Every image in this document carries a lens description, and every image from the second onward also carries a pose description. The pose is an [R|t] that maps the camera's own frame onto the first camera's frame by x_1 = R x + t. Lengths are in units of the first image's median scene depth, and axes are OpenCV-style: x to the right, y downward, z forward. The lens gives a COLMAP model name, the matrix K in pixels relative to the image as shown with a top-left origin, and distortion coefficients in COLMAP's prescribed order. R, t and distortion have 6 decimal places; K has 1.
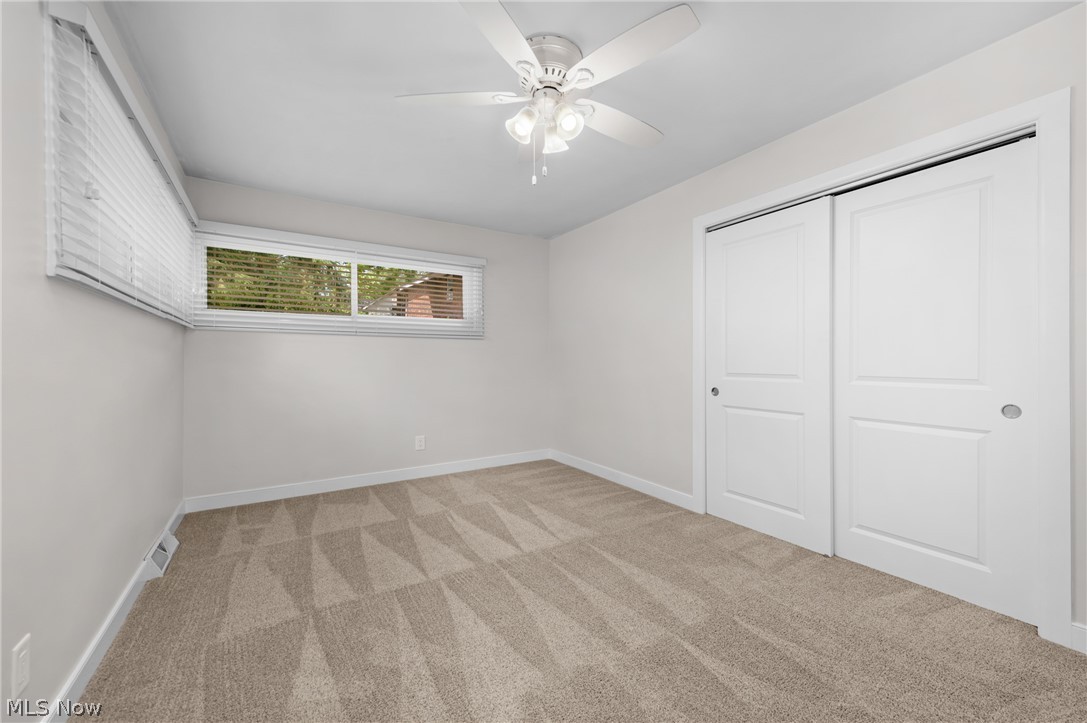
lens RADIAL K [[427.7, 0, 542.2], [0, 427.7, 357.8], [0, 0, 1]] dist [0.013857, -0.003462]
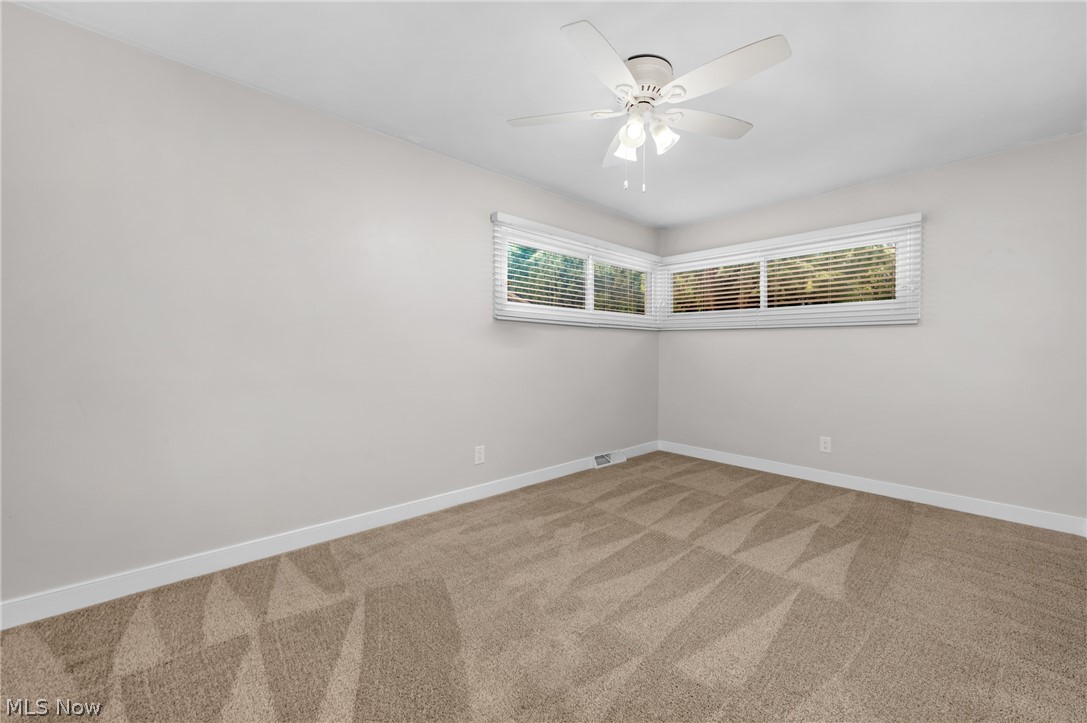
lens RADIAL K [[427.7, 0, 542.8], [0, 427.7, 362.4], [0, 0, 1]] dist [0.013857, -0.003462]
pose [[0.194029, 0.037289, -0.980287, 0.696177], [-0.007271, 0.999305, 0.036573, -0.002333], [0.980969, 0.000031, 0.194165, 0.365561]]
